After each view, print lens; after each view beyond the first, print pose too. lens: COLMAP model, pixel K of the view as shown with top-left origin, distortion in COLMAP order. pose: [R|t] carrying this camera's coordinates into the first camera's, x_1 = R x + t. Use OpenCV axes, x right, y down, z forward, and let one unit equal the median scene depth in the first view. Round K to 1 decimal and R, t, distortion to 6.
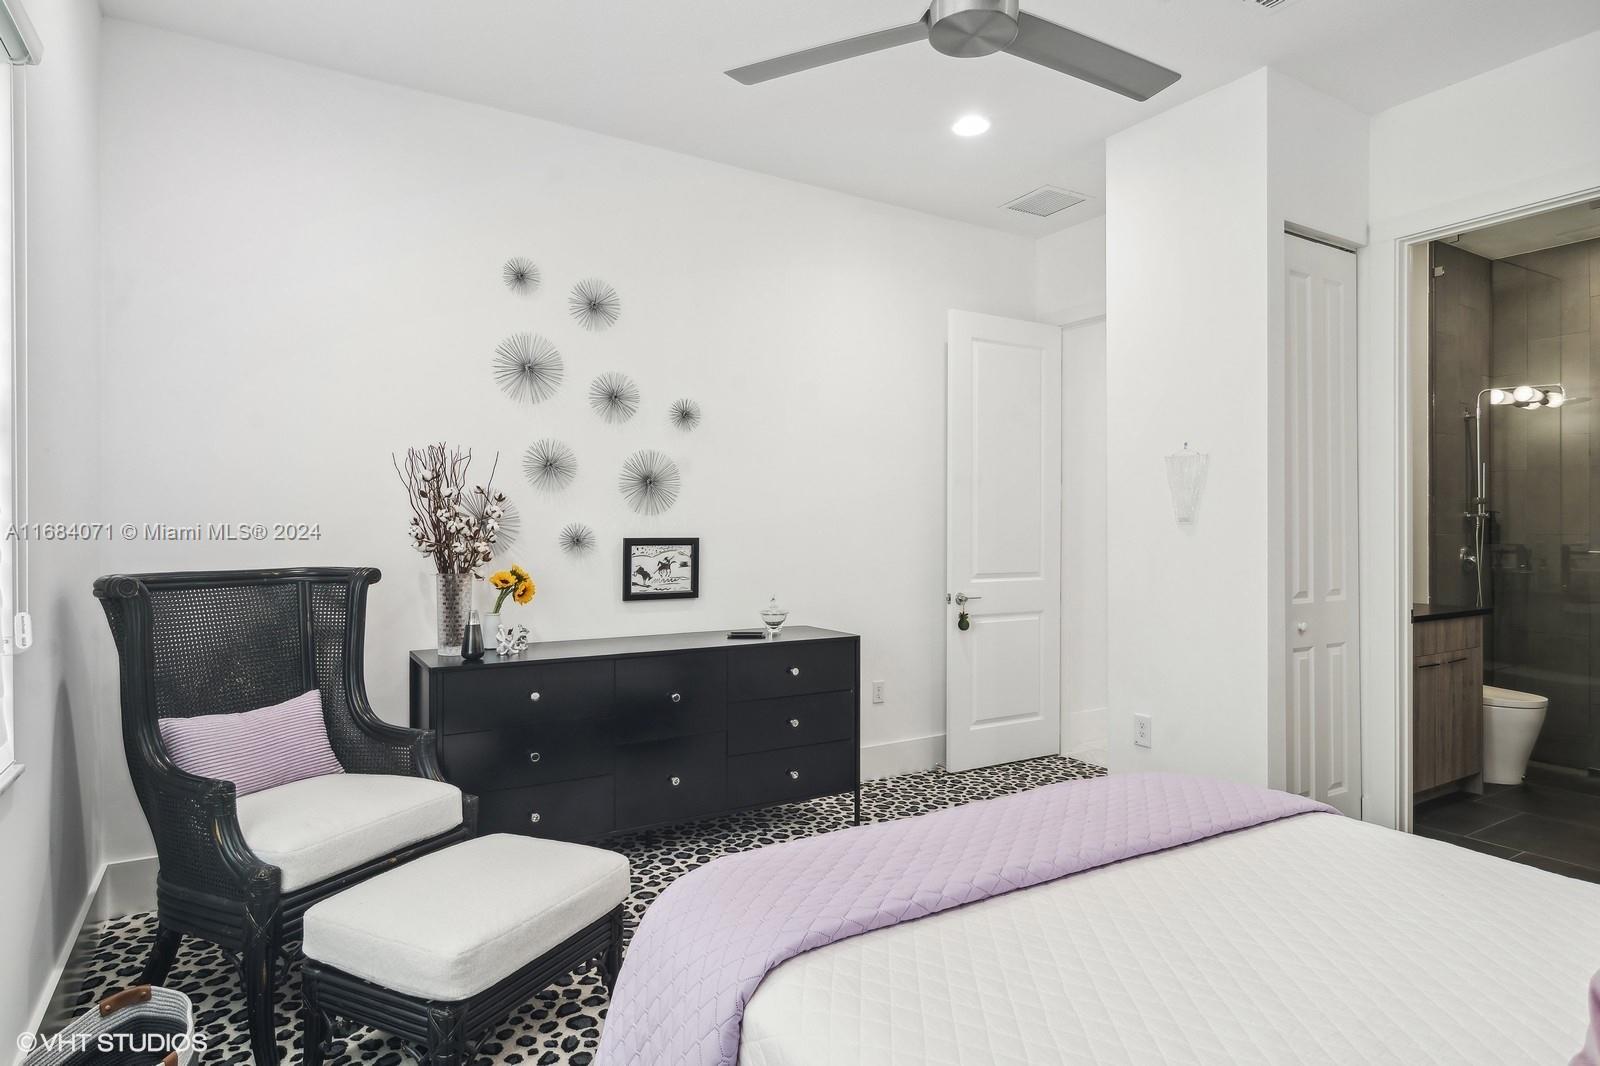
lens RADIAL K [[882.2, 0, 788.7], [0, 882.2, 534.1], [0, 0, 1]] dist [-0.000469, 0.002710]
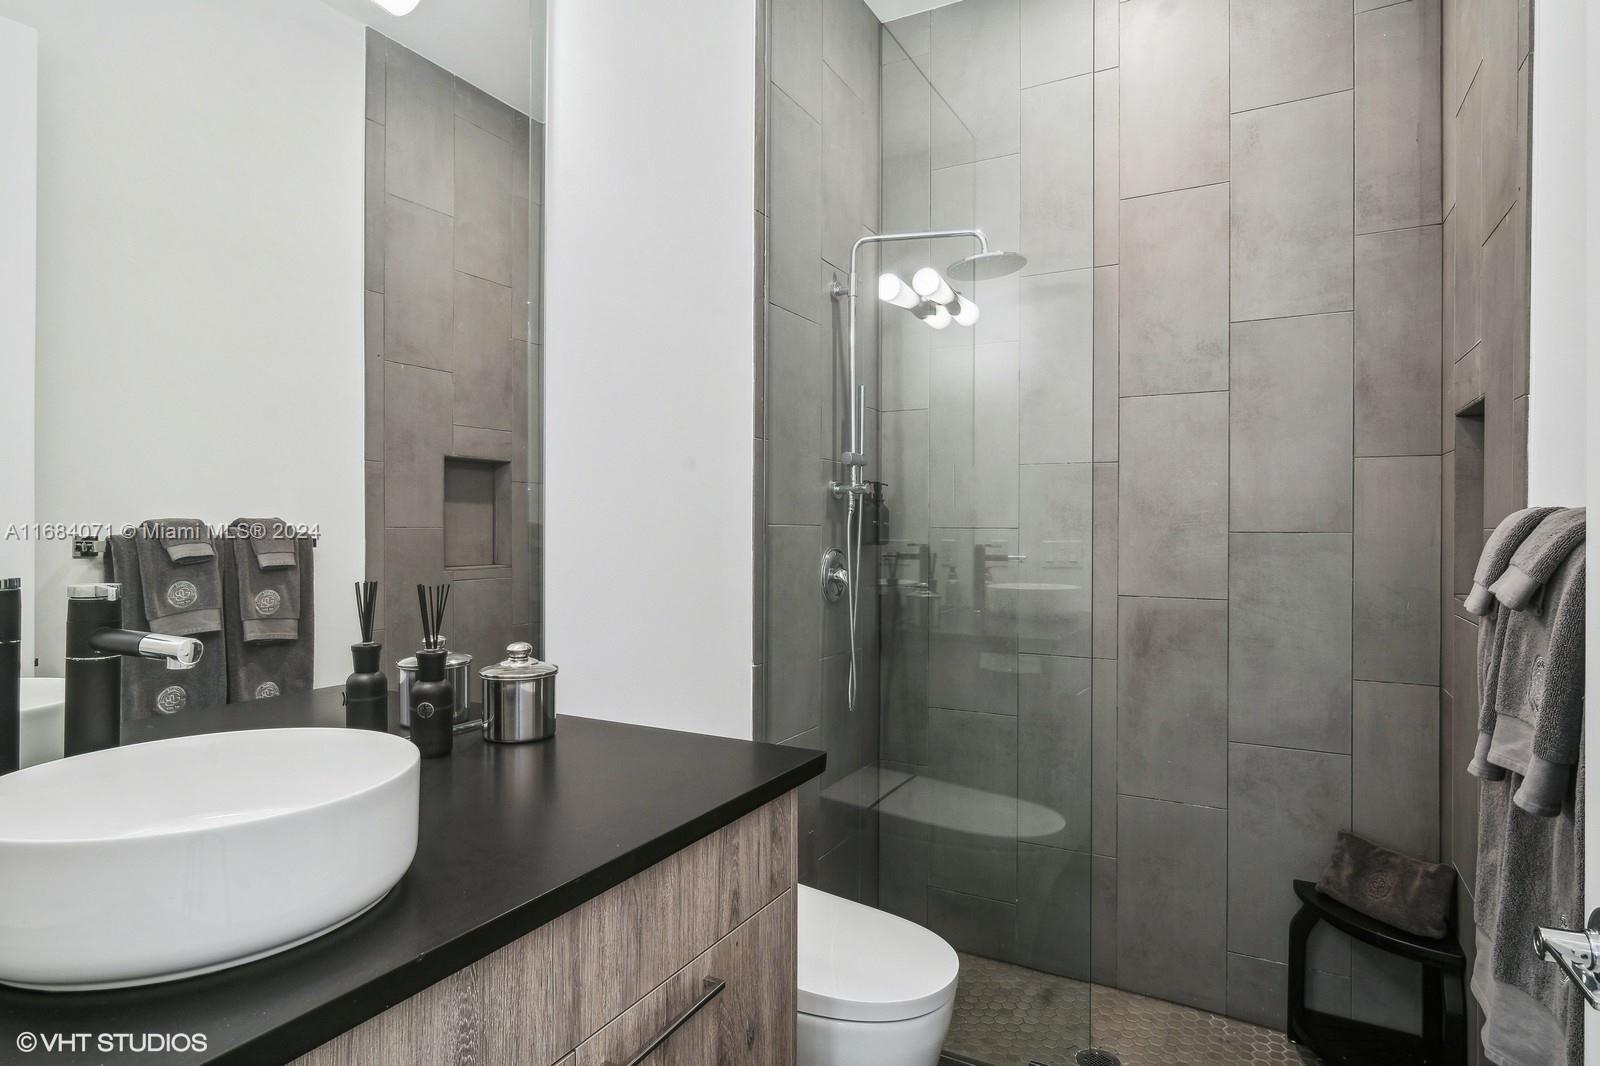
lens RADIAL K [[882.2, 0, 803.0], [0, 882.2, 532.7], [0, 0, 1]] dist [-0.000469, 0.002710]
pose [[0.859548, 0.003198, 0.511046, 0.480700], [-0.004594, 0.999988, 0.001469, 0.003180], [-0.511035, -0.003611, 0.859552, 0.559109]]
